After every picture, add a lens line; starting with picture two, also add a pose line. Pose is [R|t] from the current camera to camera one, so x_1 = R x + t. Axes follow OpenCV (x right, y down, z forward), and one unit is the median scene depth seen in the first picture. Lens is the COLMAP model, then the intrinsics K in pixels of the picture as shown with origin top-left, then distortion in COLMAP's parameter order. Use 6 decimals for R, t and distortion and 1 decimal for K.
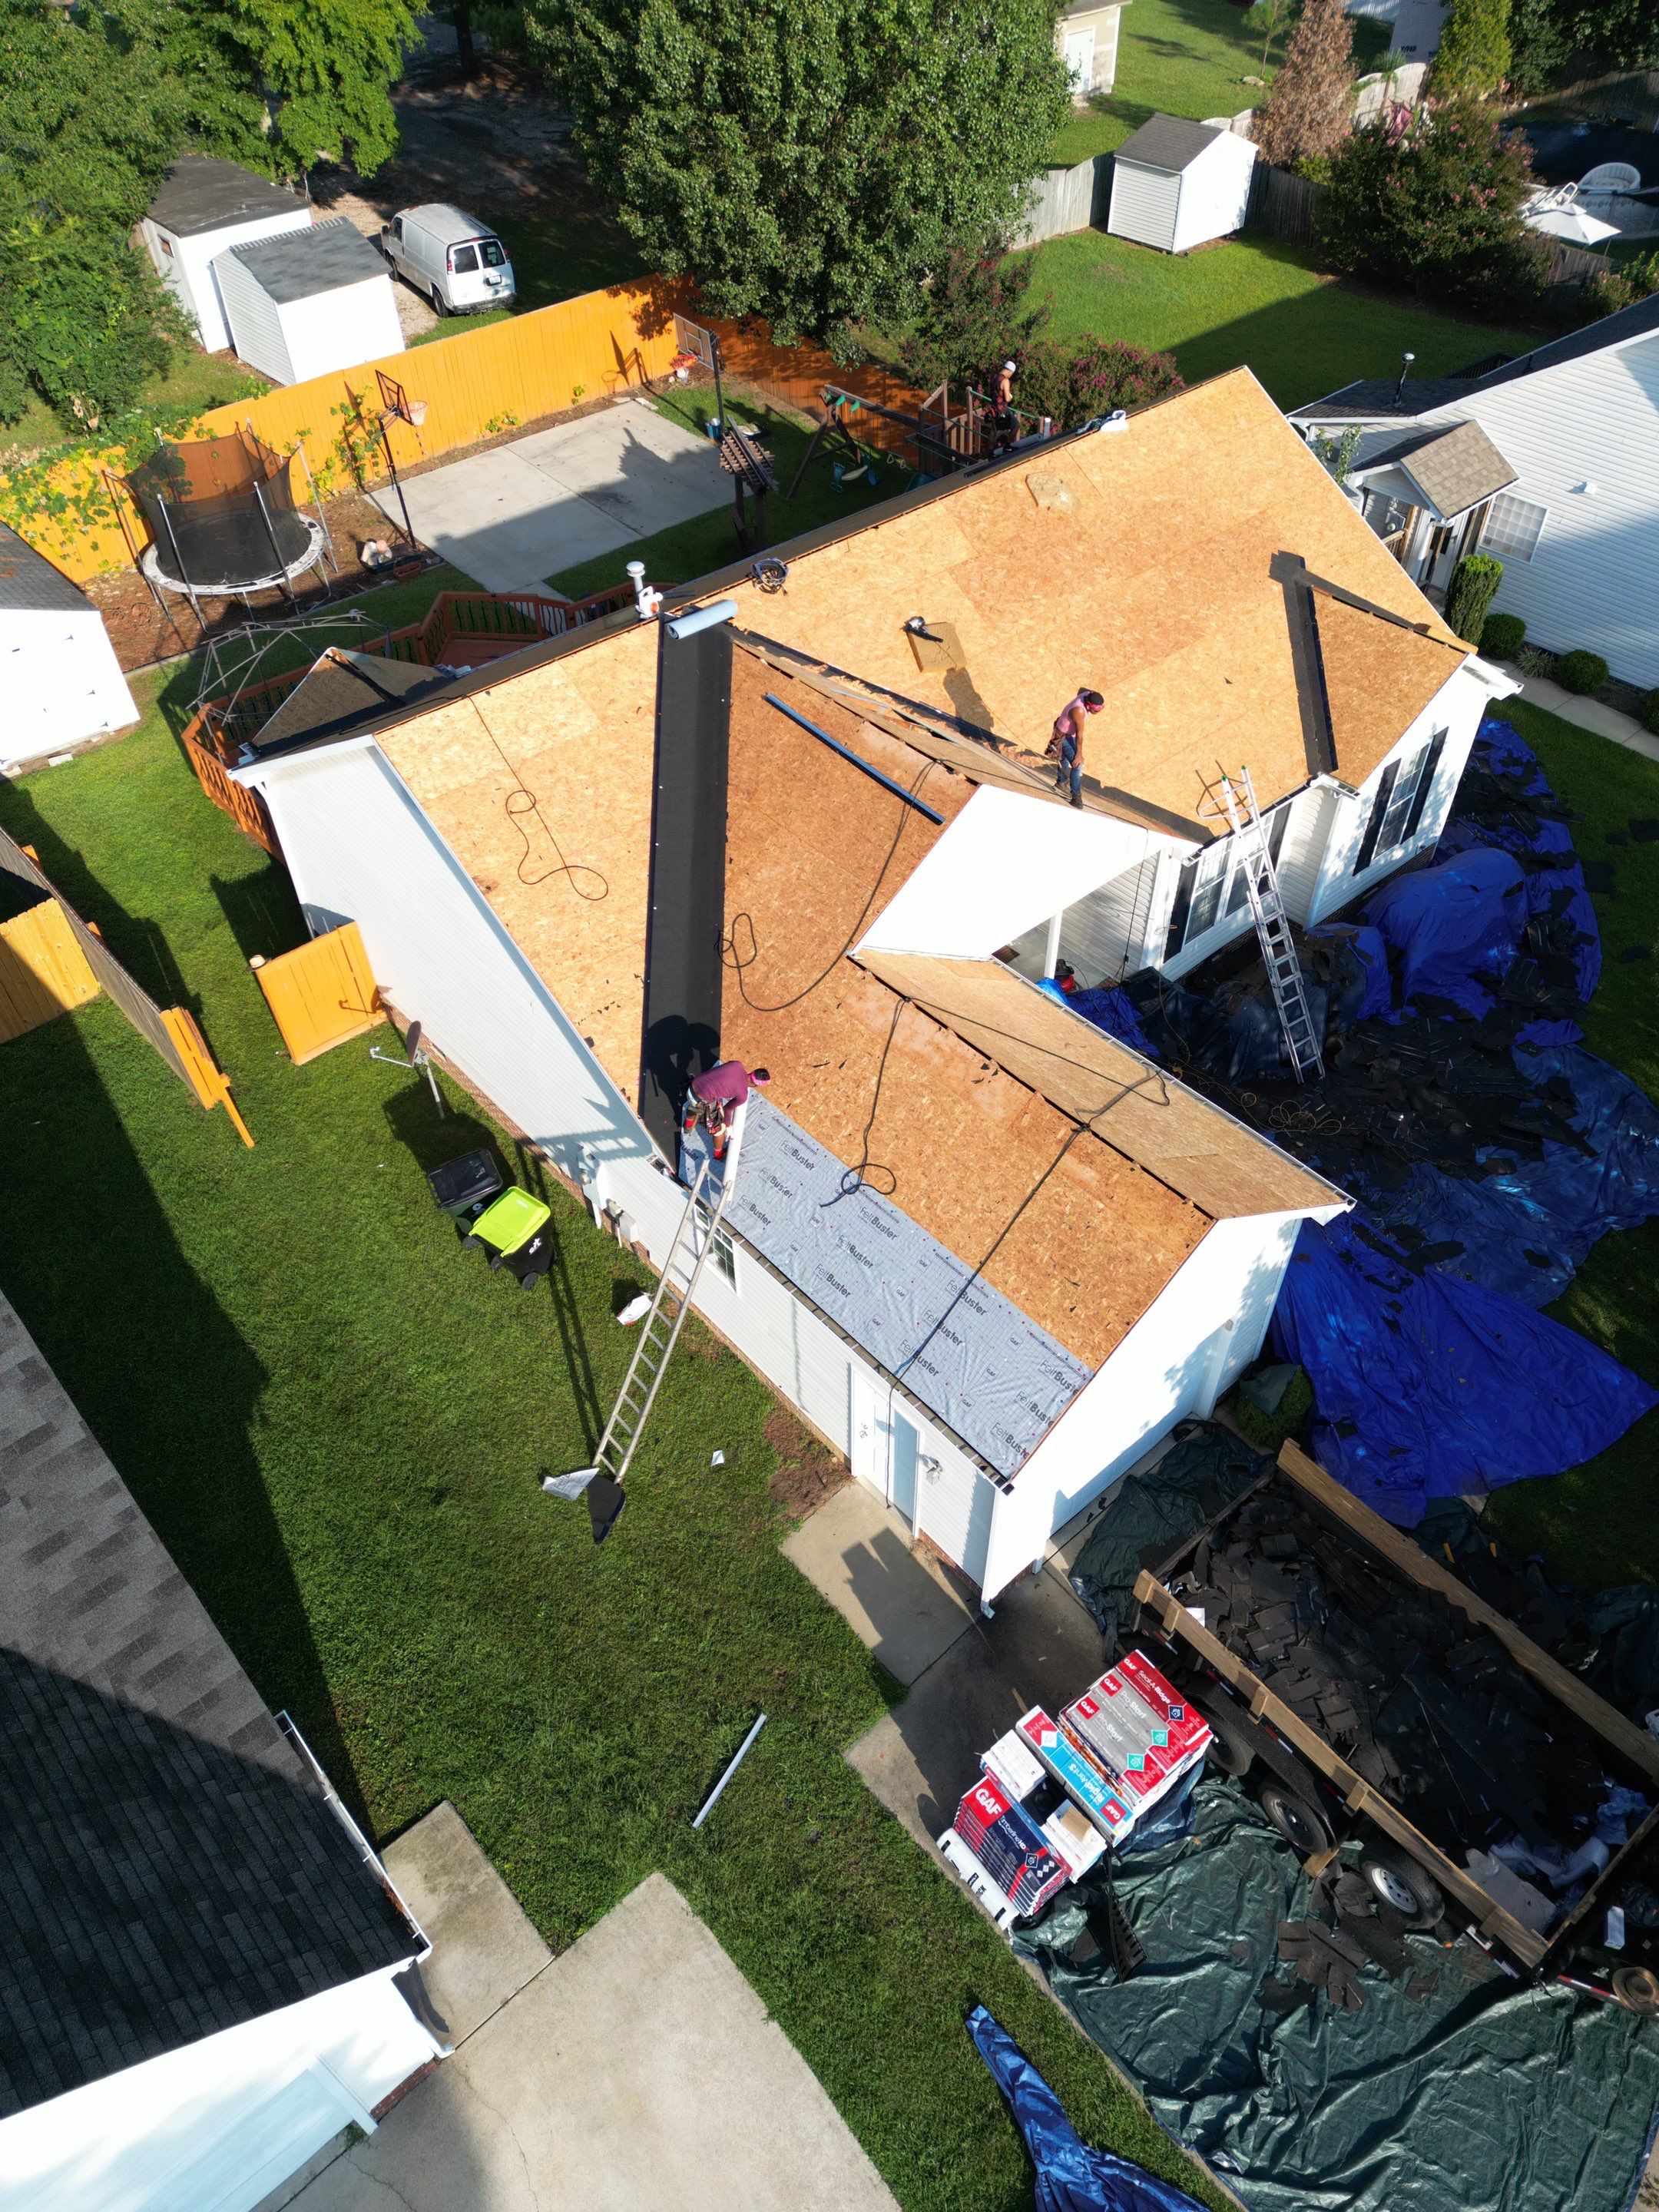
lens RADIAL K [[1540.1, 0, 826.6], [0, 1540.1, 1105.9], [0, 0, 1]] dist [0.055262, -0.036959]
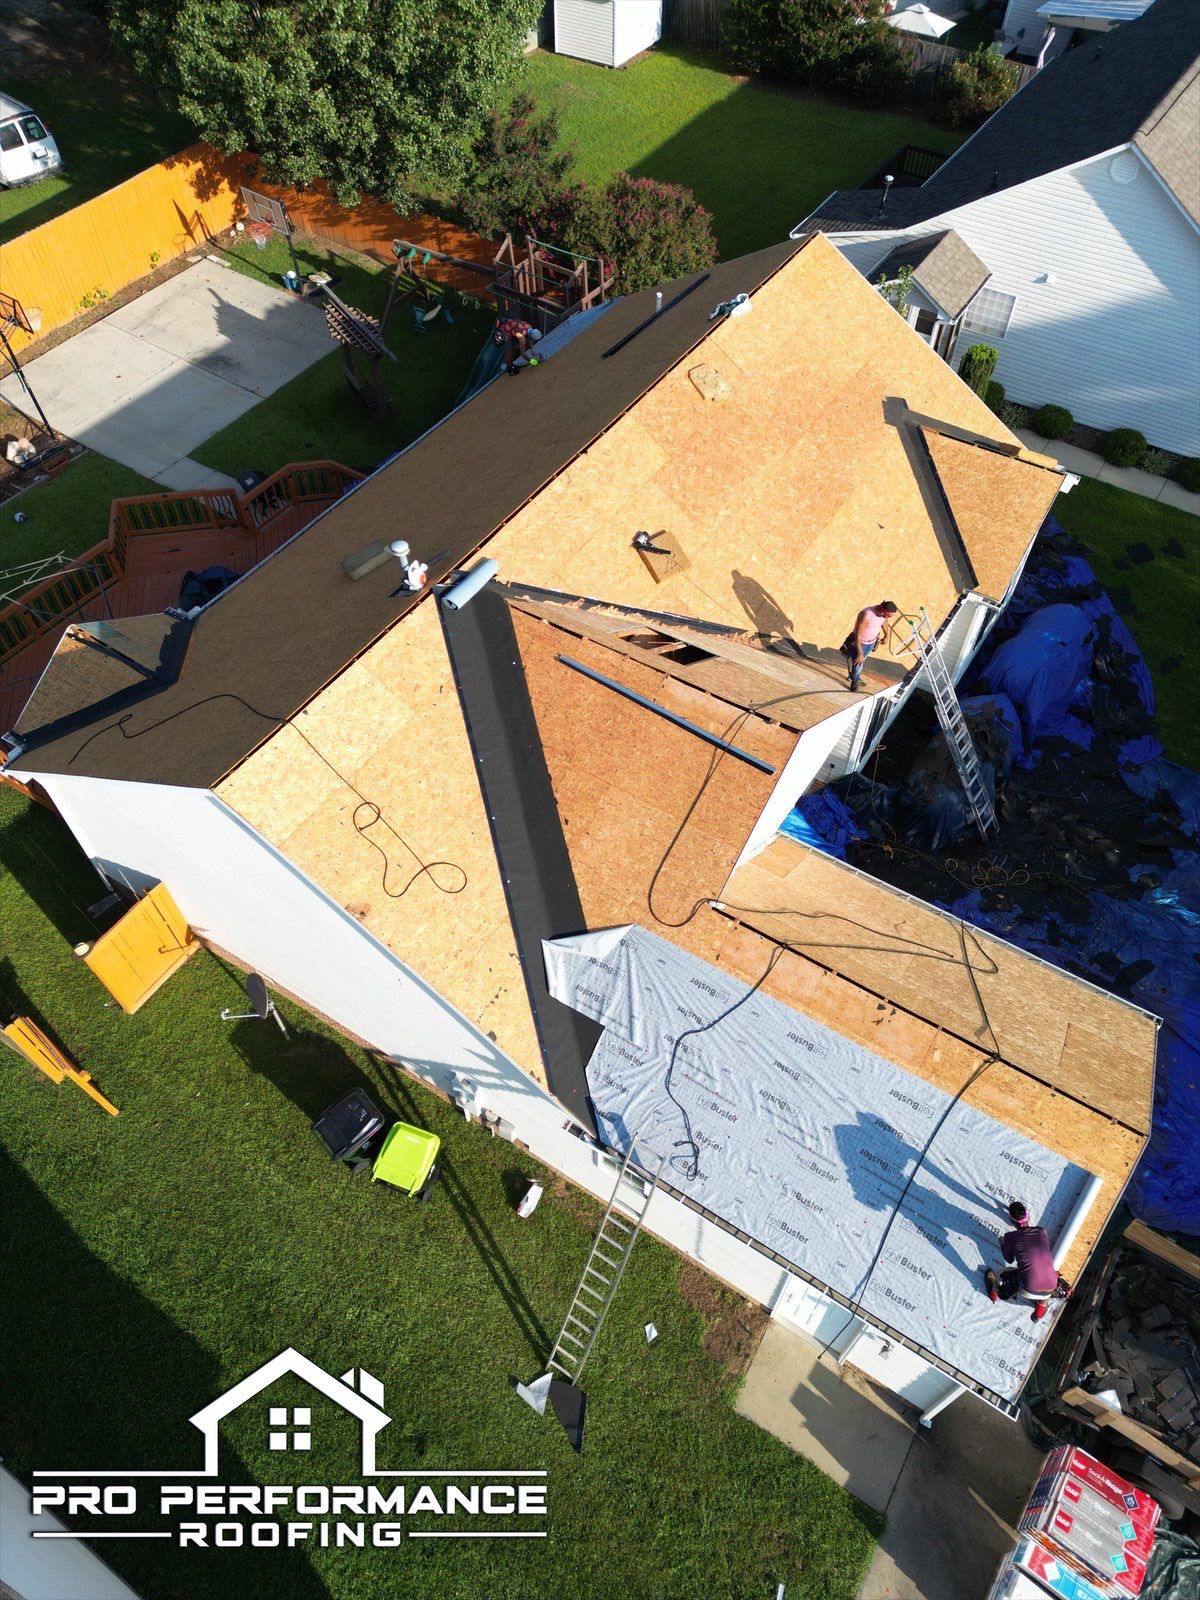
lens RADIAL K [[1114.0, 0, 597.9], [0, 1114.0, 799.9], [0, 0, 1]] dist [0.055262, -0.036959]
pose [[0.961524, -0.208496, 0.178888, -0.131175], [0.187849, 0.974125, 0.125669, -0.198147], [-0.200461, -0.087230, 0.975811, 0.174888]]
